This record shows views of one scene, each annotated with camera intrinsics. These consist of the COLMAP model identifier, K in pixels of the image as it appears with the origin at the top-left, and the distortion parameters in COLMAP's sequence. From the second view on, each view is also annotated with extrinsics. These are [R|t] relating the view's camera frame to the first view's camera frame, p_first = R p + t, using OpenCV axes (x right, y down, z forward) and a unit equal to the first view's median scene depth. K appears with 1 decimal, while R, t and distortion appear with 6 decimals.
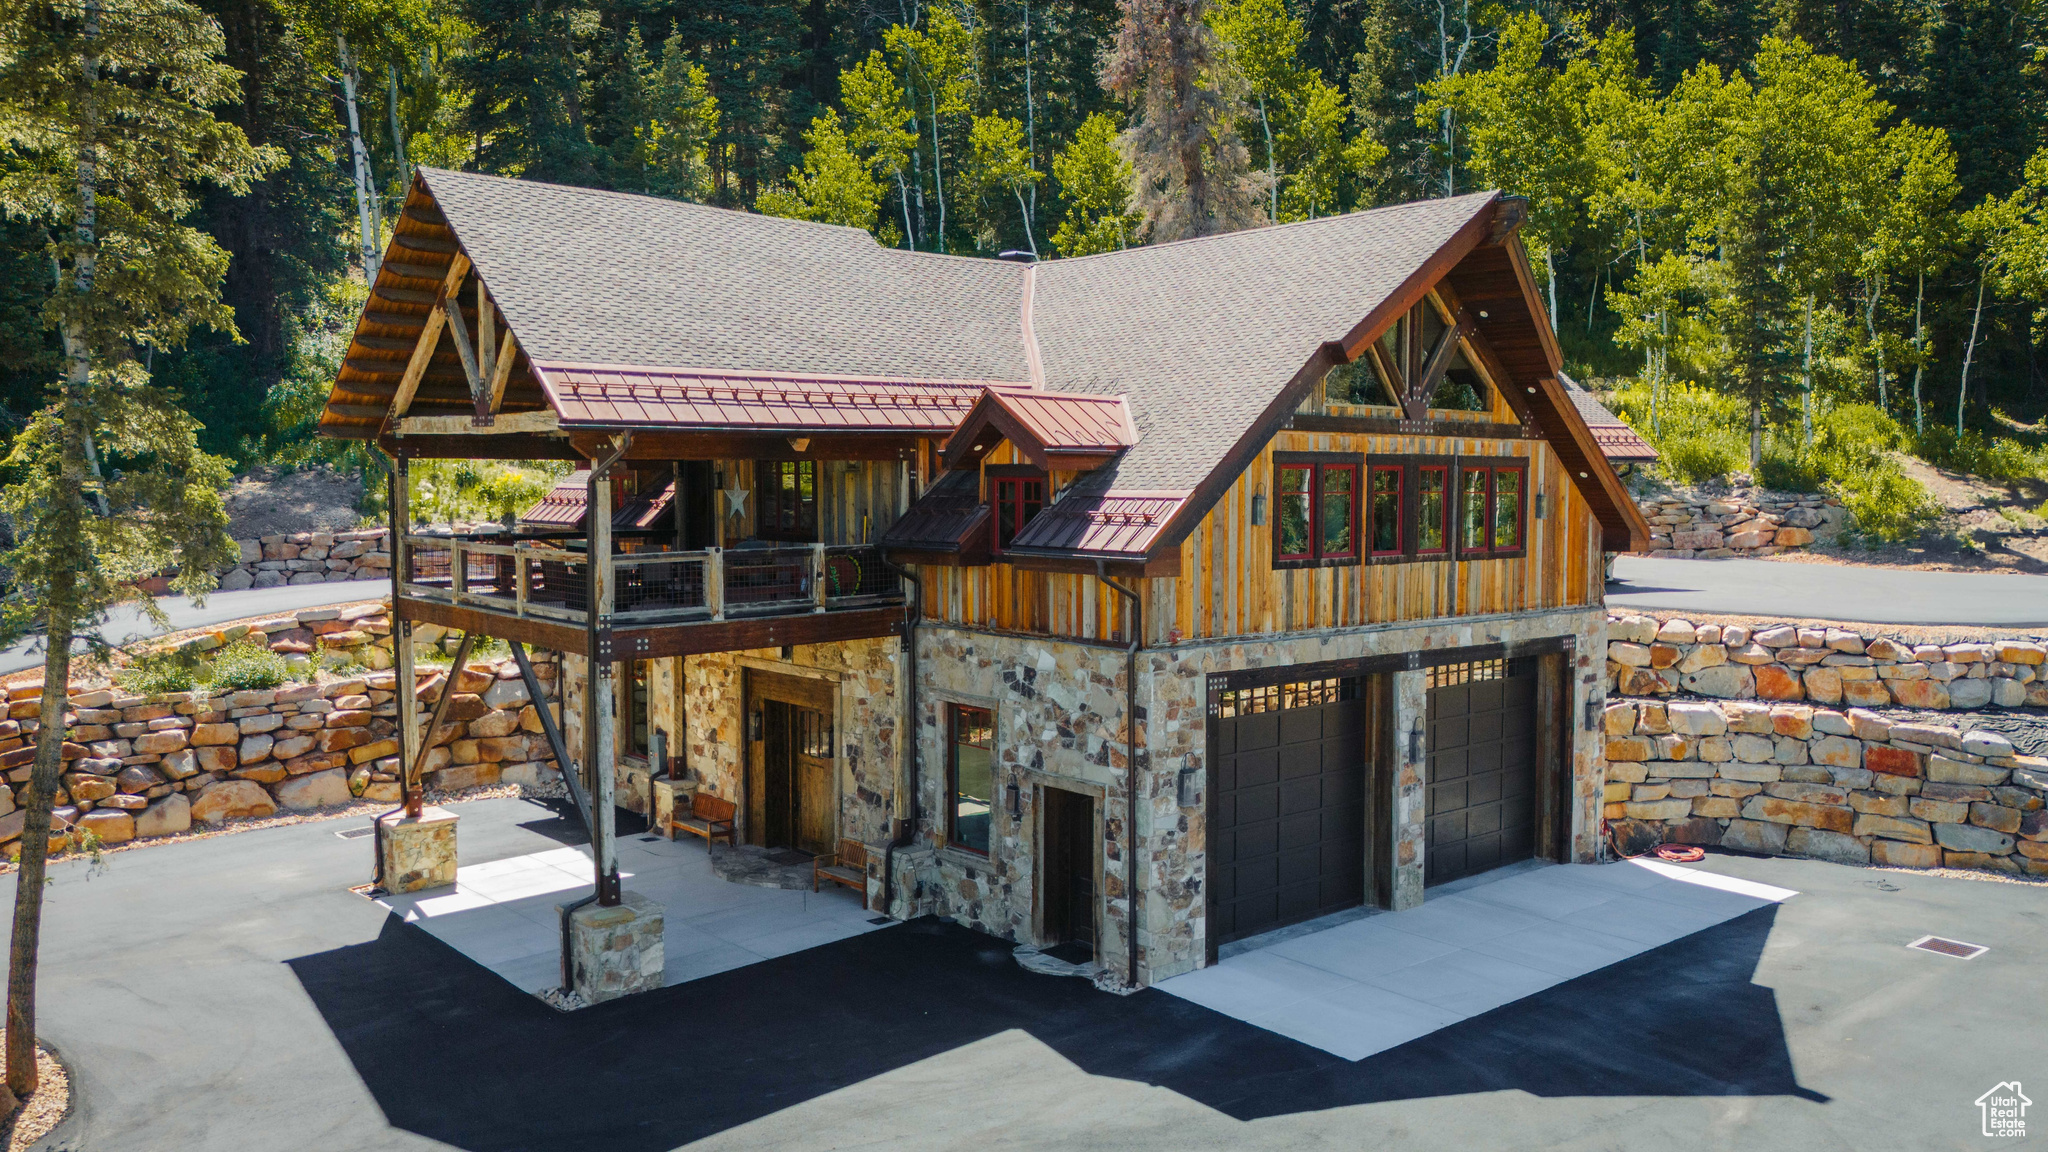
lens RADIAL K [[1546.5, 0, 1024.7], [0, 1546.5, 580.8], [0, 0, 1]] dist [0.075670, -0.087131]
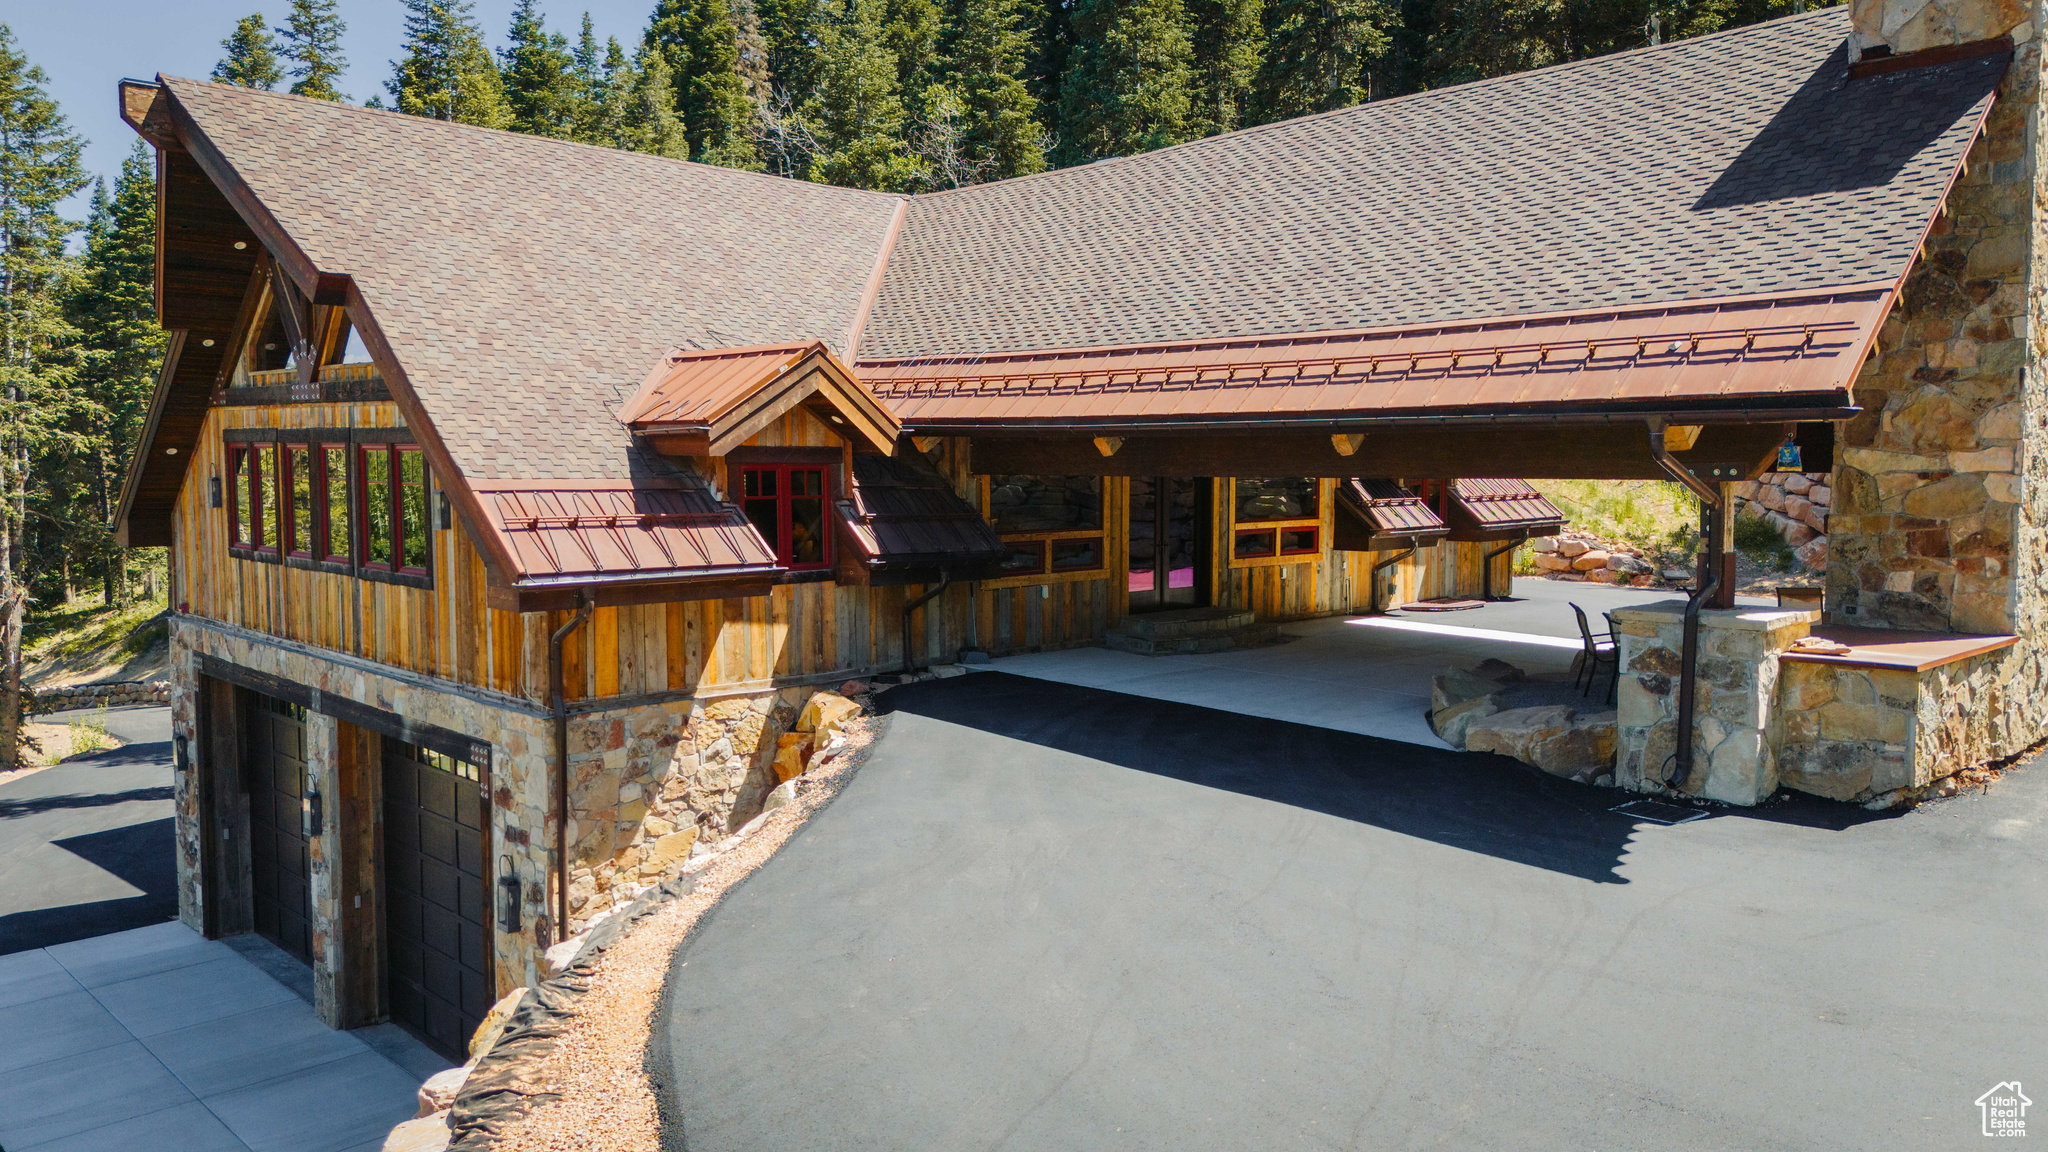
lens RADIAL K [[1546.5, 0, 1027.6], [0, 1546.5, 571.2], [0, 0, 1]] dist [0.075670, -0.087131]
pose [[0.062236, 0.077063, -0.995082, 1.026136], [-0.066491, 0.995120, 0.072908, -0.090210], [0.995844, 0.061627, 0.067056, 1.287636]]
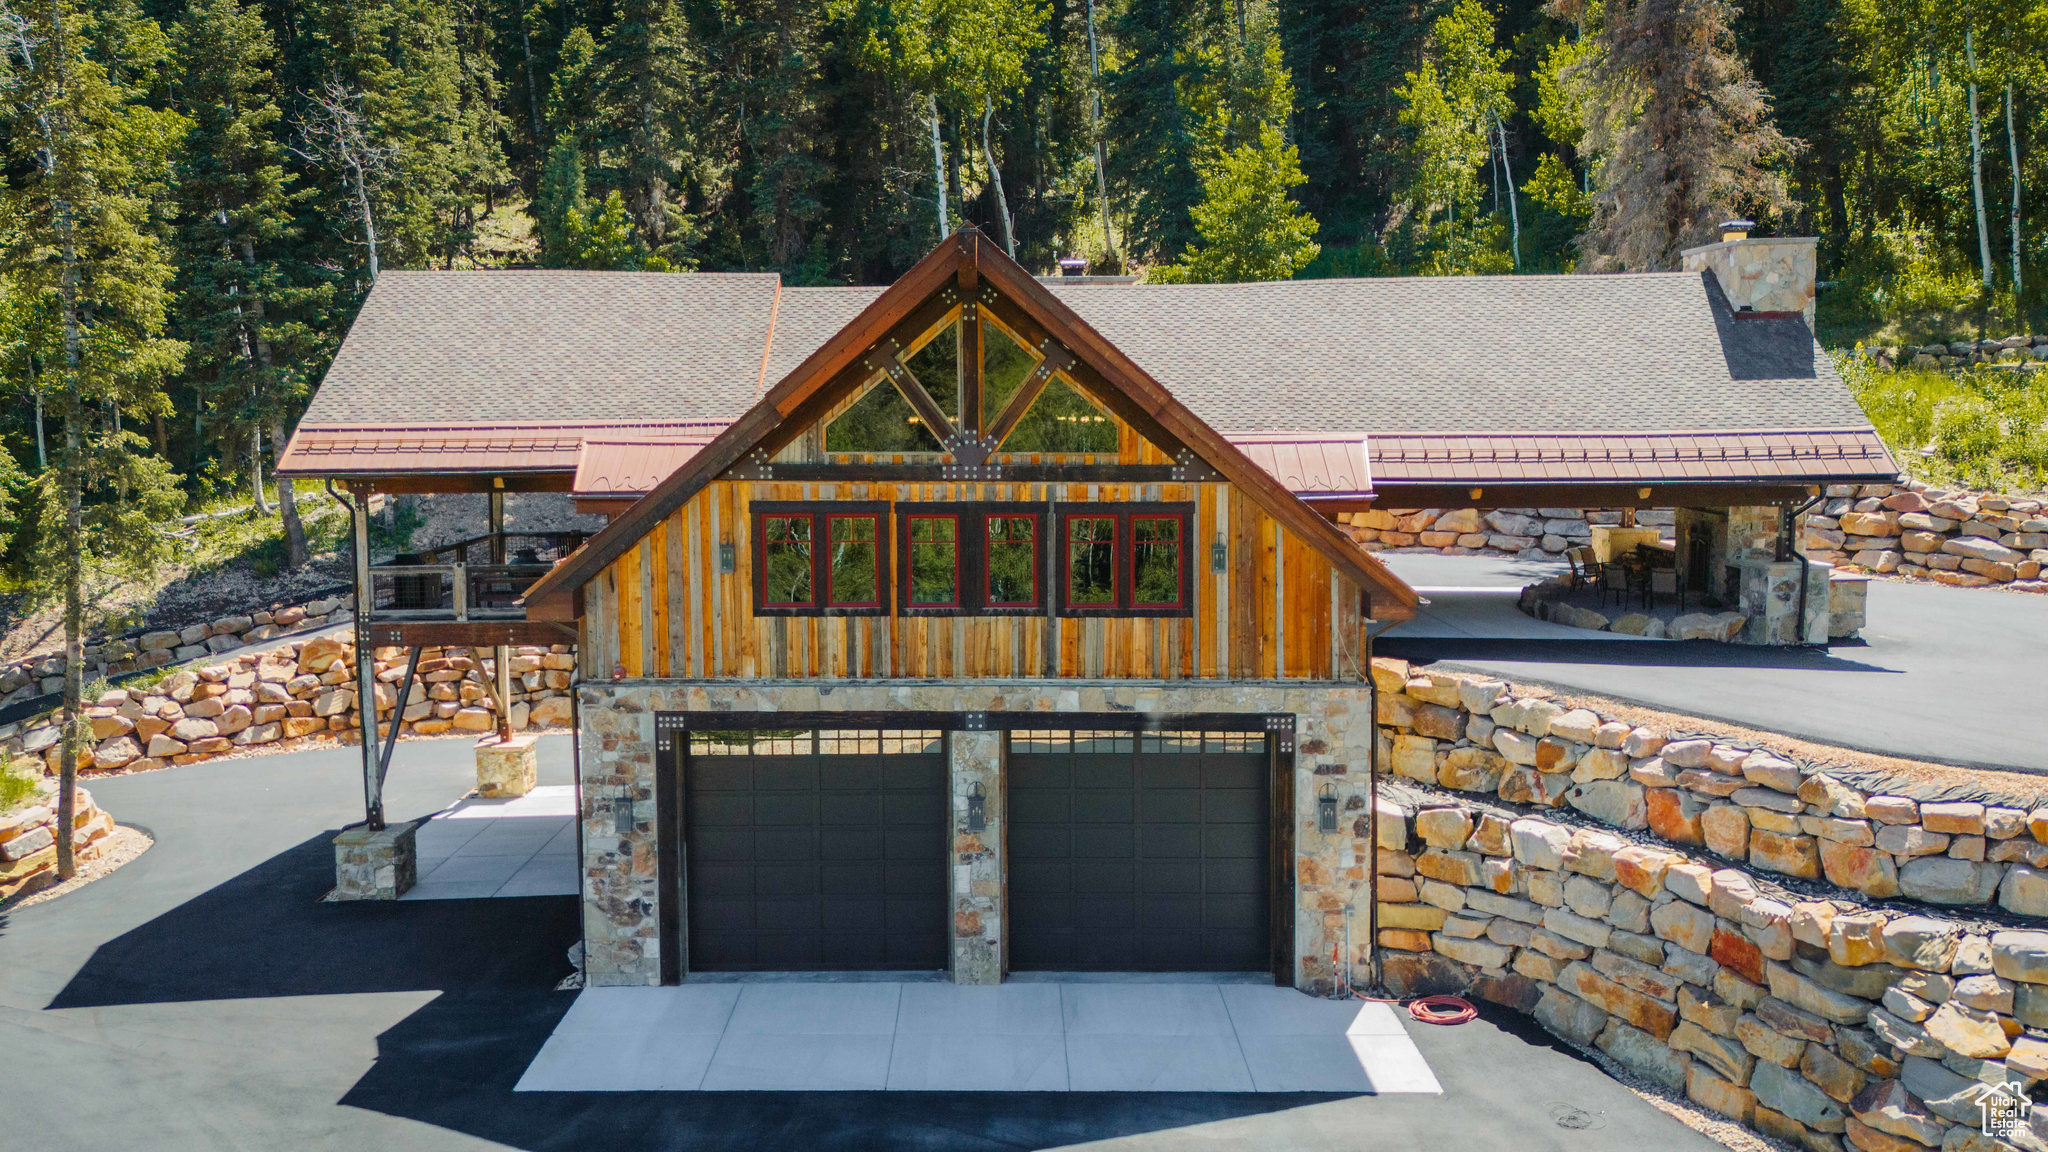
lens RADIAL K [[1546.5, 0, 1018.5], [0, 1546.5, 525.4], [0, 0, 1]] dist [0.075670, -0.087131]
pose [[0.748115, 0.044170, -0.662097, 0.878874], [-0.036708, 0.999009, 0.025169, -0.090673], [0.662552, 0.005475, 0.748995, 0.317965]]
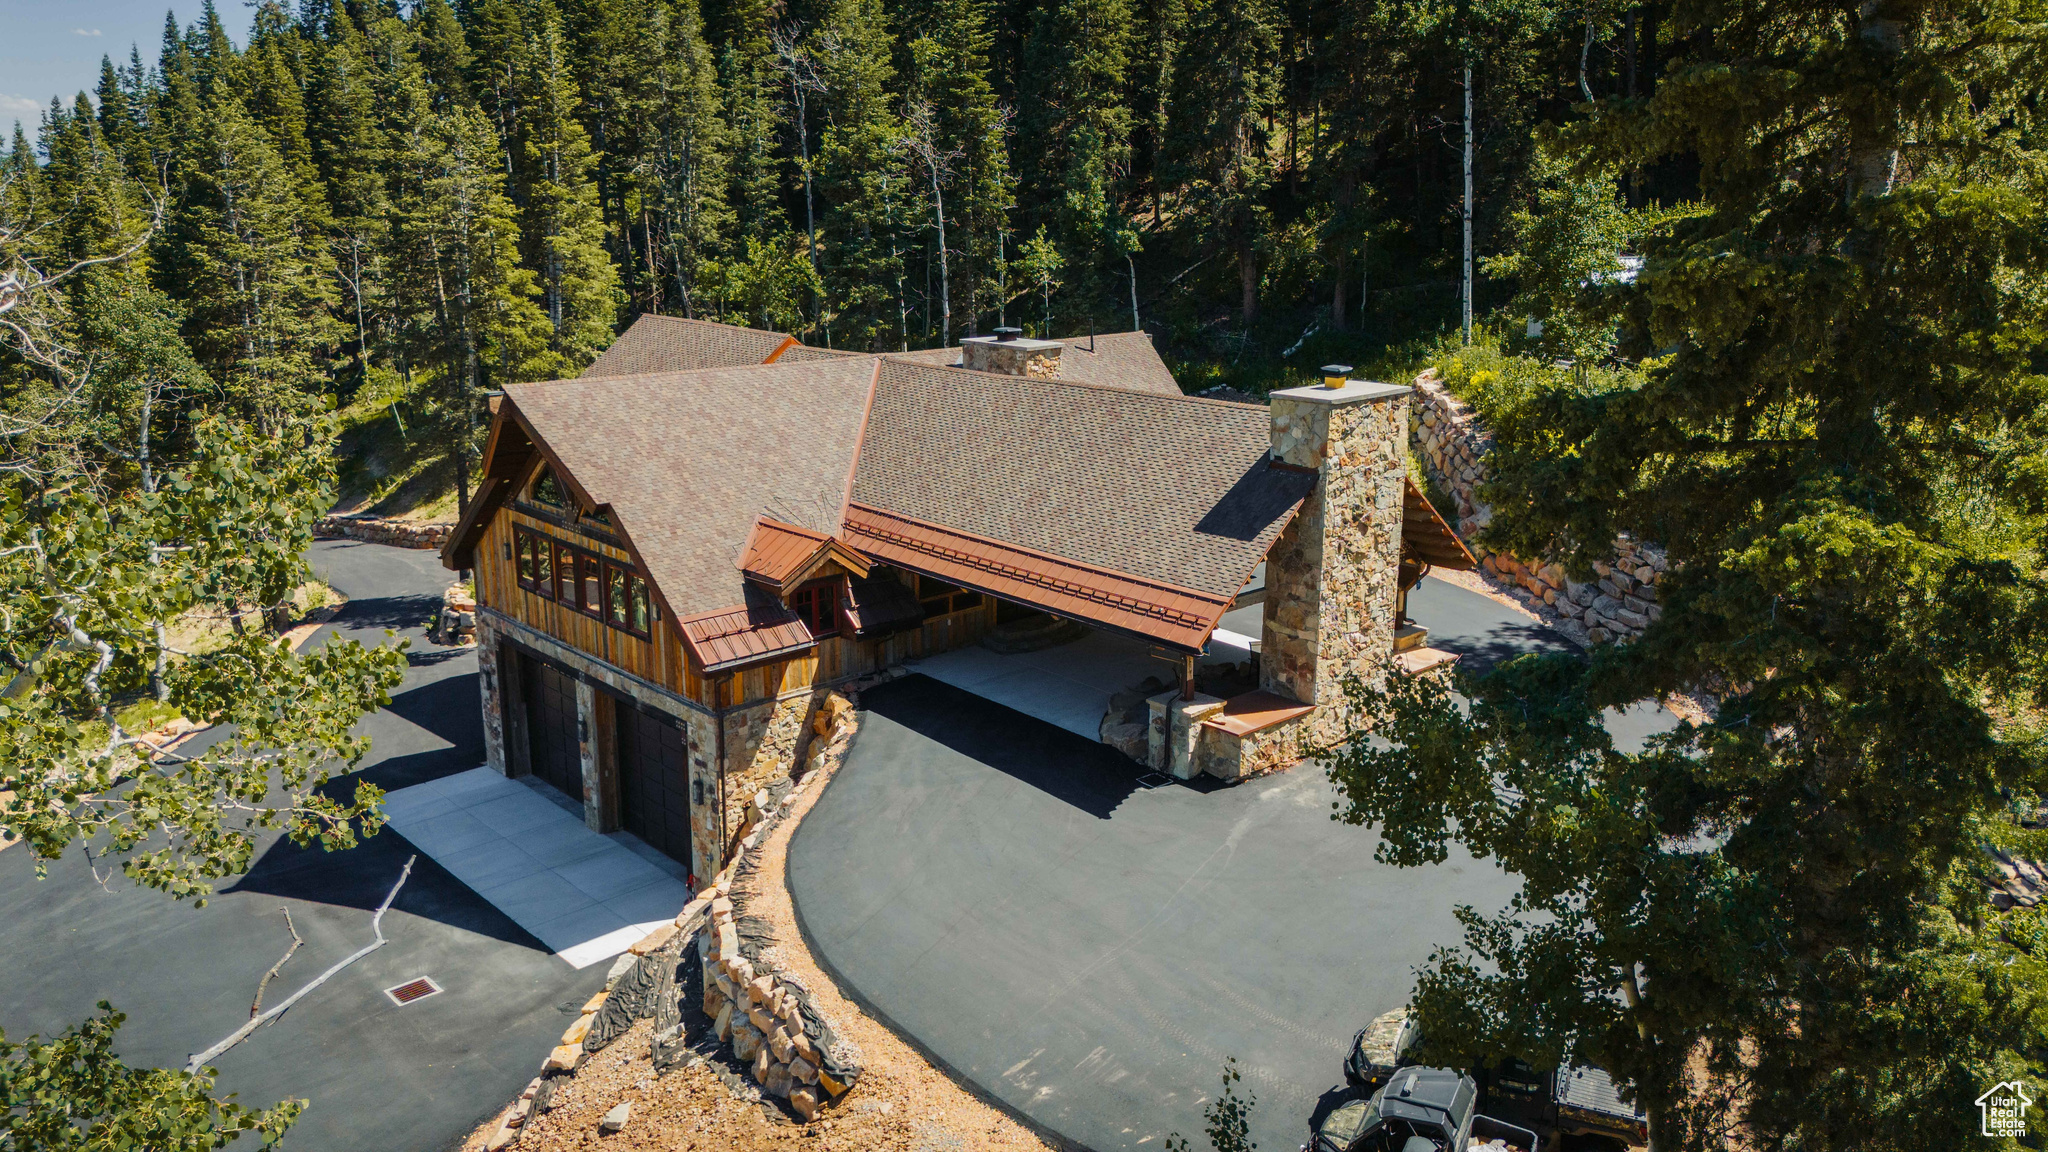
lens RADIAL K [[1546.5, 0, 1046.8], [0, 1546.5, 583.3], [0, 0, 1]] dist [0.075670, -0.087131]
pose [[0.063083, 0.255816, -0.964665, 1.720991], [-0.075094, 0.965067, 0.251011, -0.452894], [0.995179, 0.056606, 0.080090, 1.321444]]
